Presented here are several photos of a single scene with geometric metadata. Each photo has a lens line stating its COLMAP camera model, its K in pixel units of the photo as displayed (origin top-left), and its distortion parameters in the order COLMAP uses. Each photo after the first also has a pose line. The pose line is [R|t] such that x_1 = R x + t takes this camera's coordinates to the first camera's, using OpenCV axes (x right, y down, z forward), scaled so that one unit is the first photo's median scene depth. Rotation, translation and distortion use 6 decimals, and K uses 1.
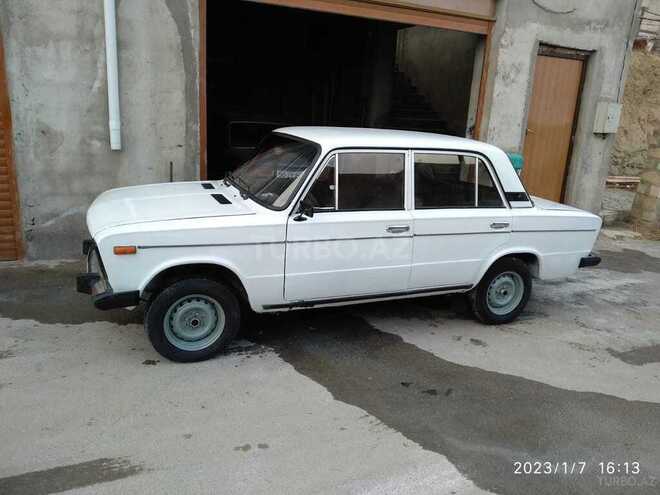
lens RADIAL K [[507.5, 0, 330.0], [0, 507.5, 247.5], [0, 0, 1]] dist [0.058004, -0.085666]
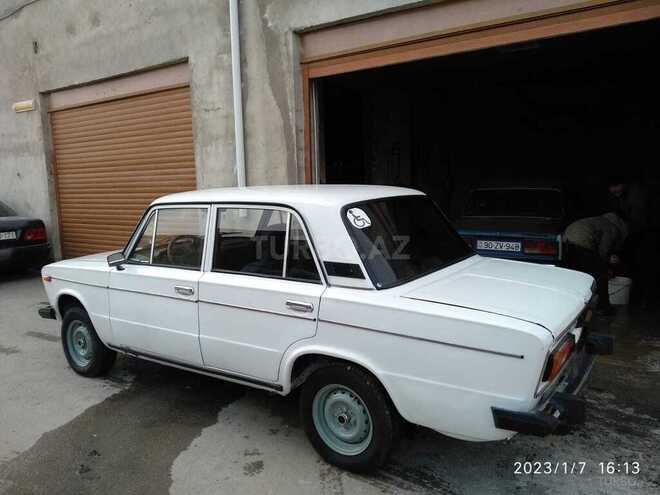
lens RADIAL K [[507.5, 0, 330.0], [0, 507.5, 247.5], [0, 0, 1]] dist [0.058004, -0.085666]
pose [[0.538631, 0.030776, -0.841979, 1.024694], [-0.161226, 0.984630, -0.067150, -0.092290], [0.826972, 0.171918, 0.535315, 0.716153]]
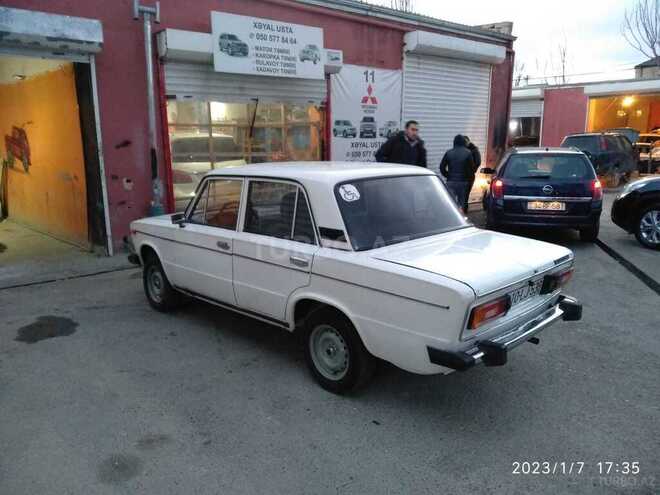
lens RADIAL K [[507.5, 0, 330.0], [0, 507.5, 247.5], [0, 0, 1]] dist [0.058004, -0.085666]
pose [[0.366926, 0.108613, -0.923888, 1.270586], [-0.207622, 0.977670, 0.032478, -0.118495], [0.906785, 0.179902, 0.381283, 0.781237]]
